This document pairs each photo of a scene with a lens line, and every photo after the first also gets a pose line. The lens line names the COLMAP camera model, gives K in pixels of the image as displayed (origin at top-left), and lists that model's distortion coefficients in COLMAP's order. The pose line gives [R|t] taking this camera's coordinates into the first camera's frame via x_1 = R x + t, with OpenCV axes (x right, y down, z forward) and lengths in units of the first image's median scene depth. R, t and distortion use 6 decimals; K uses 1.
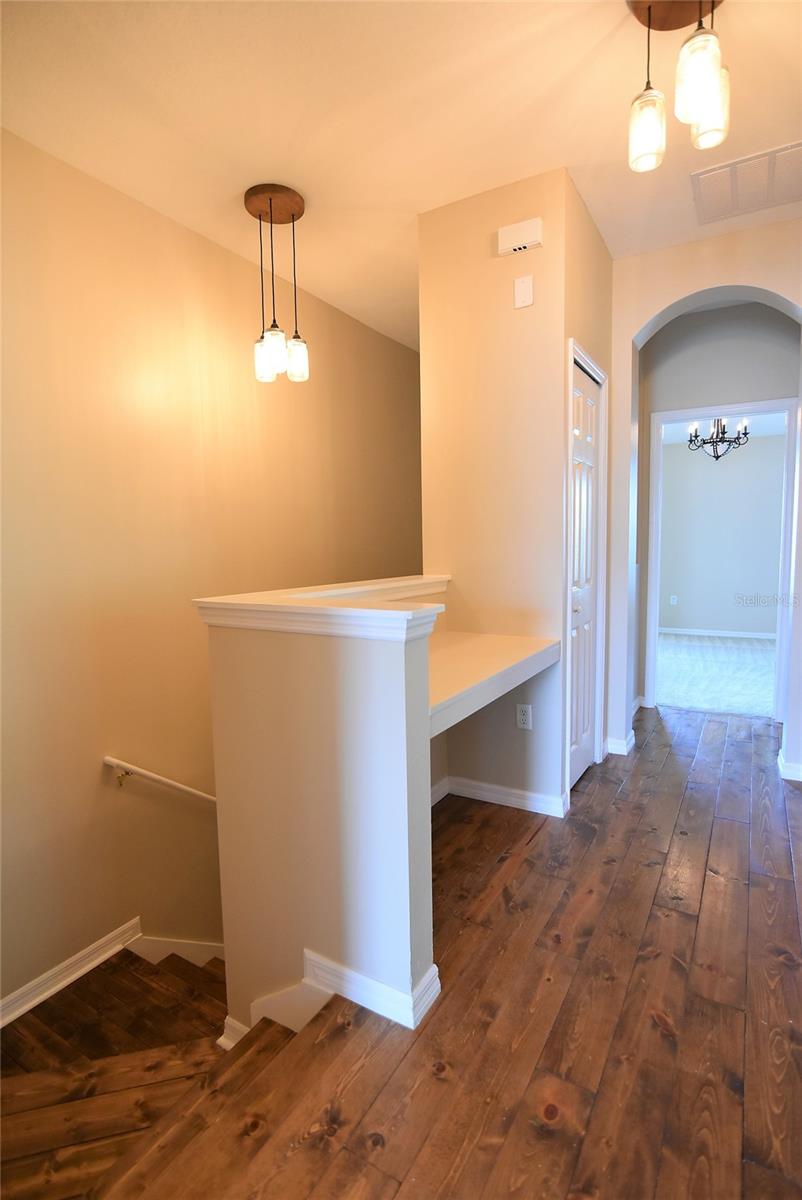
lens RADIAL K [[598.4, 0, 399.5], [0, 598.4, 601.4], [0, 0, 1]] dist [-0.018111, 0.001401]
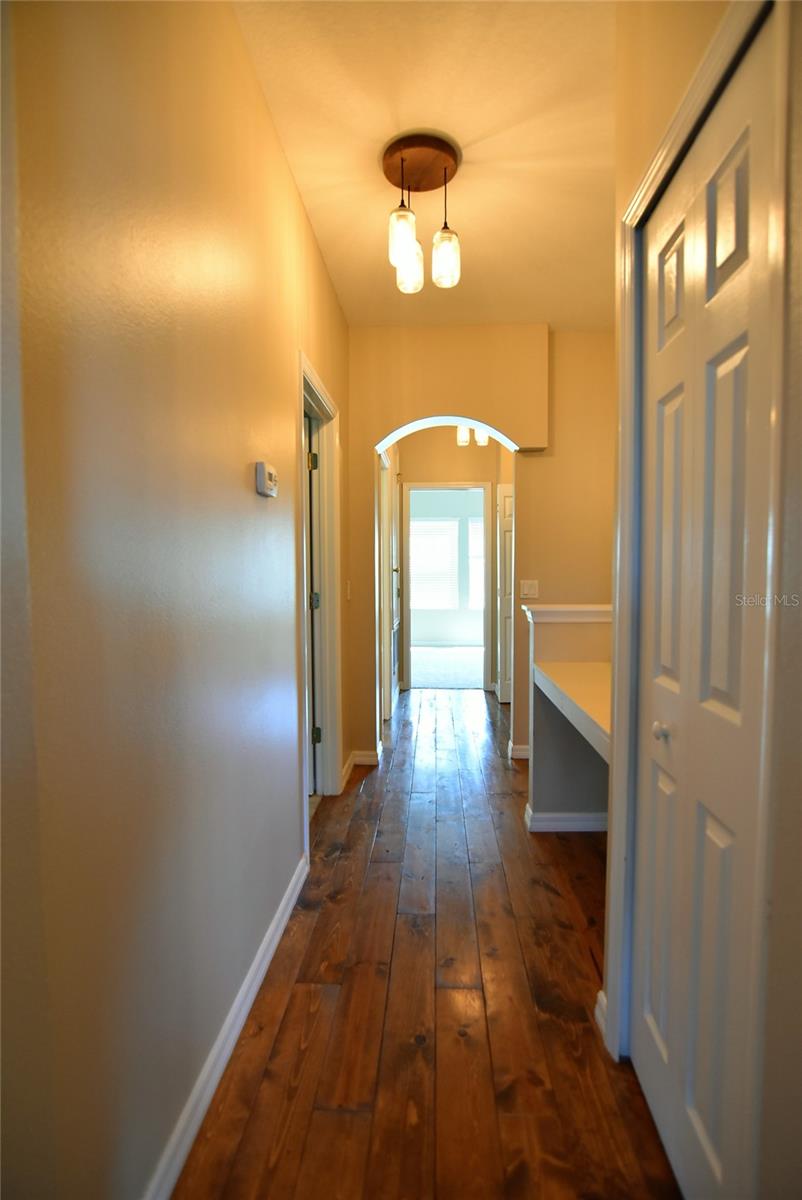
lens RADIAL K [[598.4, 0, 401.4], [0, 598.4, 600.6], [0, 0, 1]] dist [-0.018111, 0.001401]
pose [[-0.889388, 0.035546, -0.455770, 0.823733], [-0.026264, 0.991353, 0.128570, -0.159461], [0.456399, 0.126319, -0.880763, 1.600306]]
